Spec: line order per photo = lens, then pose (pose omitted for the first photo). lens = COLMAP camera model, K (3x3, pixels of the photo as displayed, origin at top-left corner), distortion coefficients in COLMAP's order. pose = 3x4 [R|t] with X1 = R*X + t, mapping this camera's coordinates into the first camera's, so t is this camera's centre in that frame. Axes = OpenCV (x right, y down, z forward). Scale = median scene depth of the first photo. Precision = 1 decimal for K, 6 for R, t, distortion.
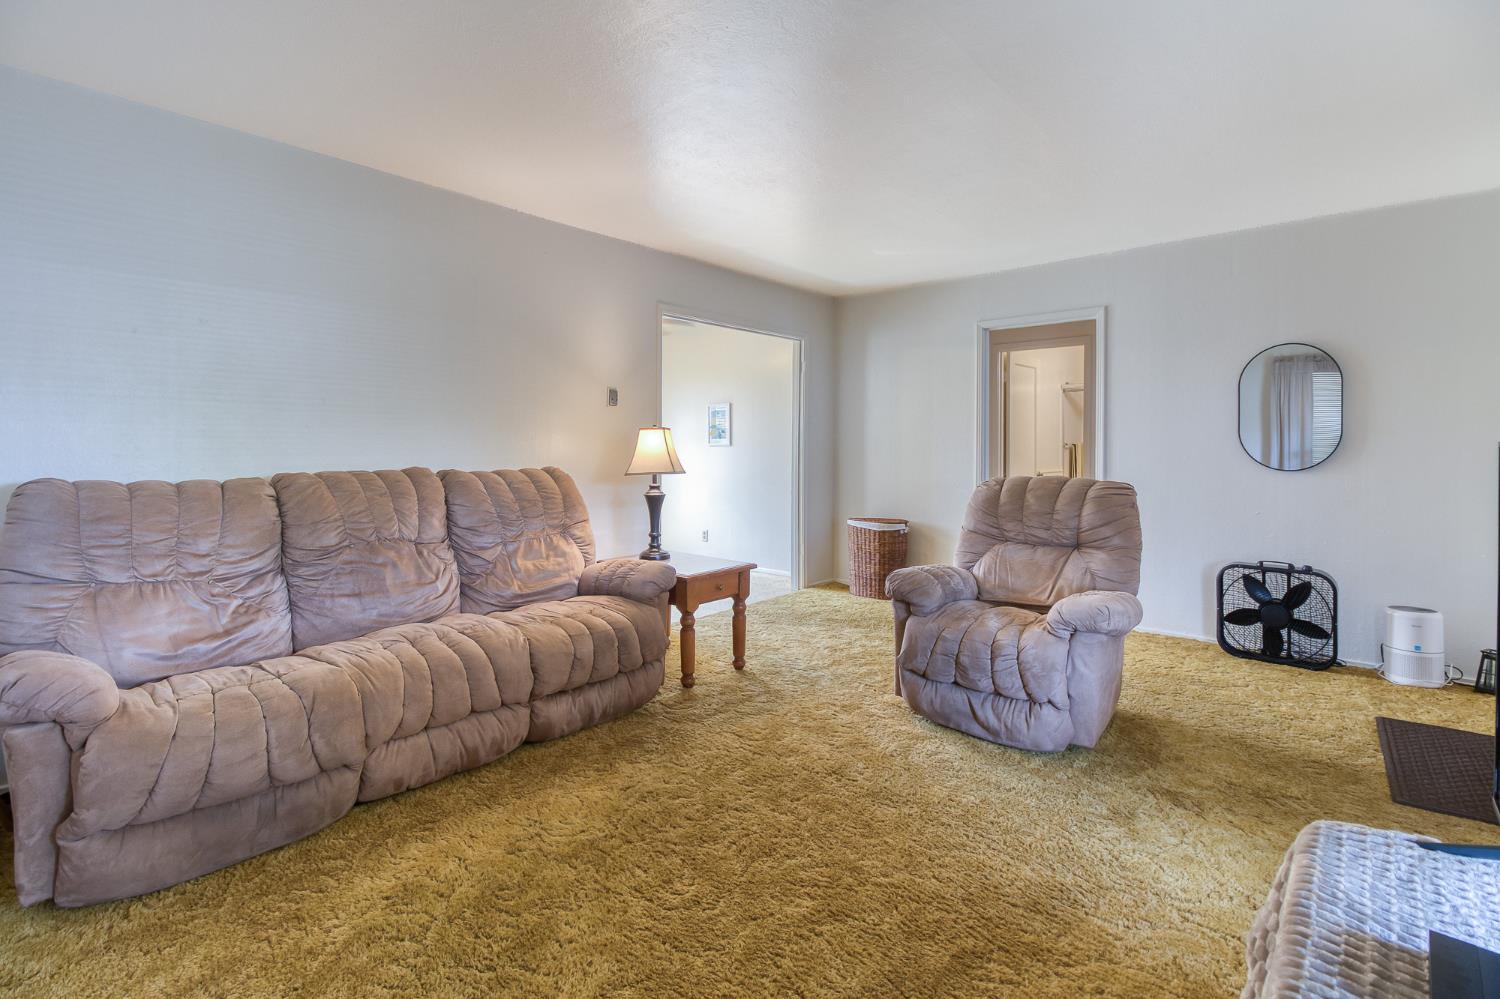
lens RADIAL K [[725.1, 0, 749.5], [0, 725.1, 476.2], [0, 0, 1]] dist [0.036375, -0.015749]
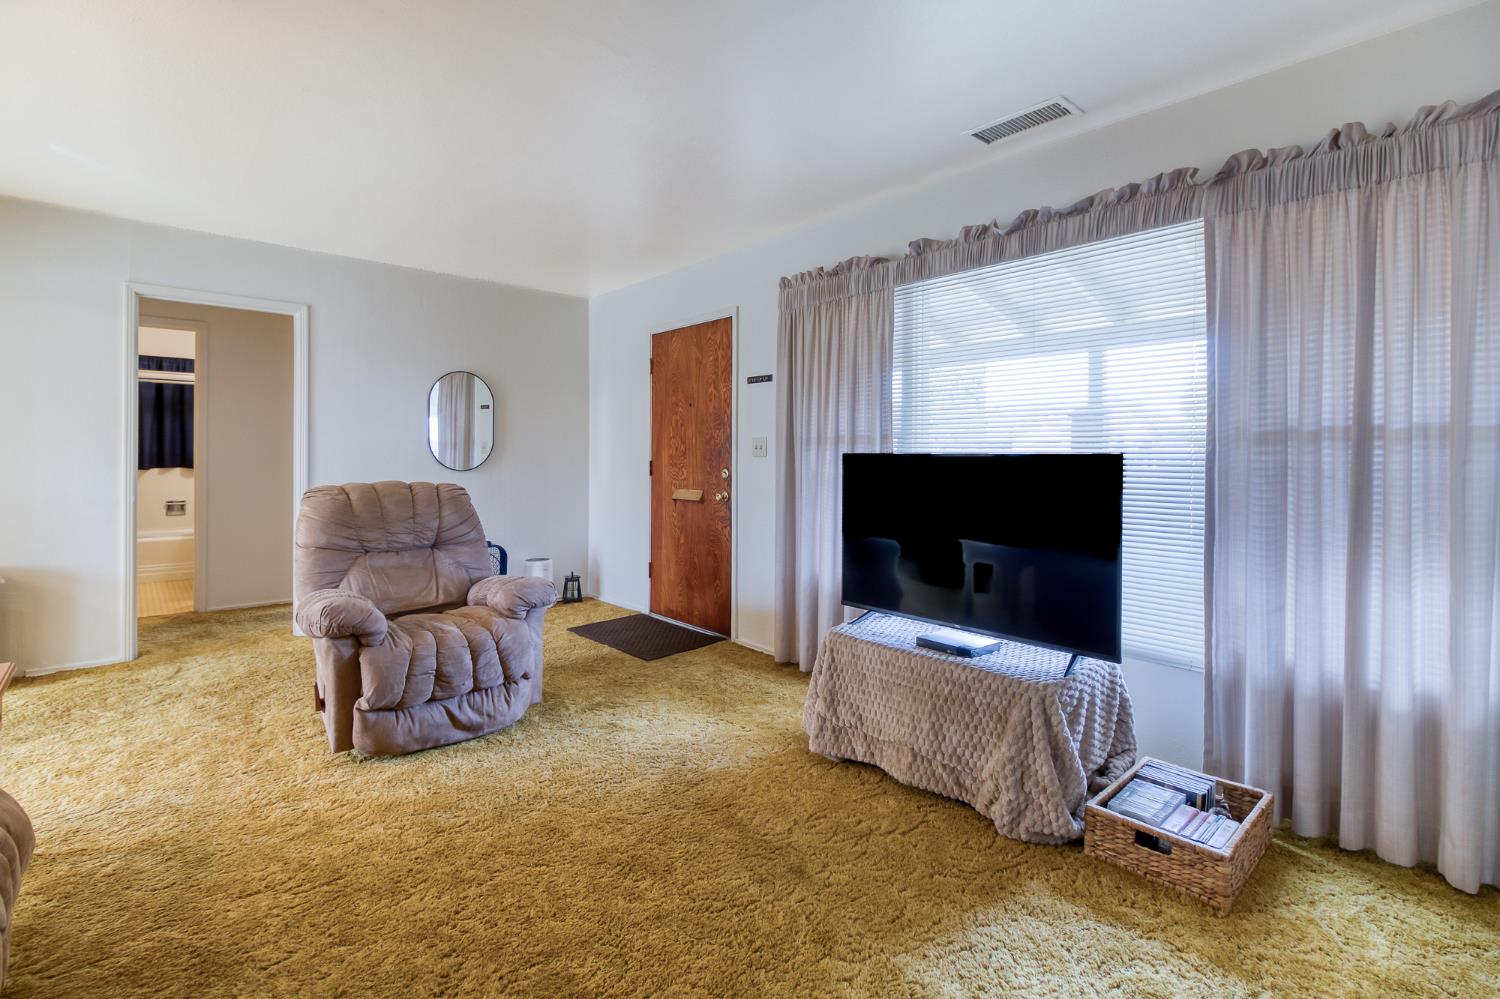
lens RADIAL K [[725.1, 0, 749.5], [0, 725.1, 476.2], [0, 0, 1]] dist [0.036375, -0.015749]
pose [[0.078672, -0.029467, 0.996465, -0.659804], [0.029982, 0.999181, 0.027180, -0.024155], [-0.996450, 0.027738, 0.079491, 0.517829]]
